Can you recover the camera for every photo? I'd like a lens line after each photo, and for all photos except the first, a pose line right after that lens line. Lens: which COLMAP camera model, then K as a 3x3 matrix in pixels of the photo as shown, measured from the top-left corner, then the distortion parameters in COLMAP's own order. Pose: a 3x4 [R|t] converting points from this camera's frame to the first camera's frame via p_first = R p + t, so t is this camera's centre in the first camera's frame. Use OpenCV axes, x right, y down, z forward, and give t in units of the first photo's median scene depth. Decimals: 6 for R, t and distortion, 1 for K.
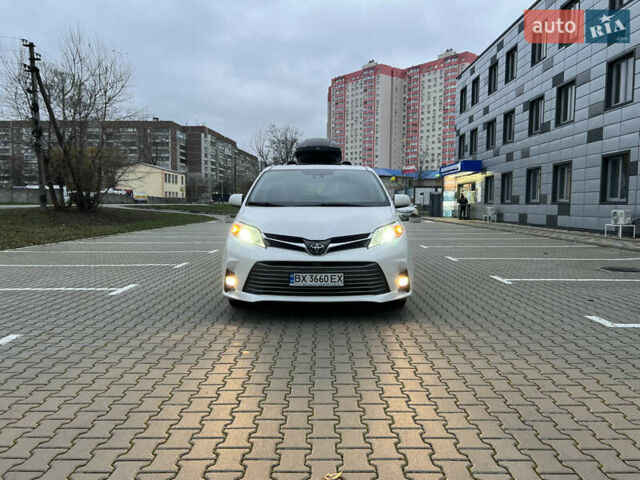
lens RADIAL K [[483.2, 0, 317.5], [0, 483.2, 230.3], [0, 0, 1]] dist [0.046017, -0.004167]
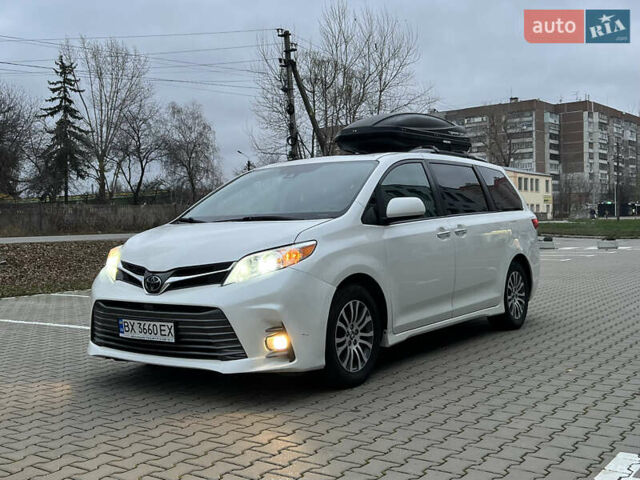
lens RADIAL K [[723.2, 0, 320.0], [0, 723.2, 240.0], [0, 0, 1]] dist [0.005165, -0.008895]
pose [[0.814085, -0.015634, -0.580536, 0.132978], [-0.001804, 0.999565, -0.029449, 0.000986], [0.580743, 0.025021, 0.813702, 0.054218]]
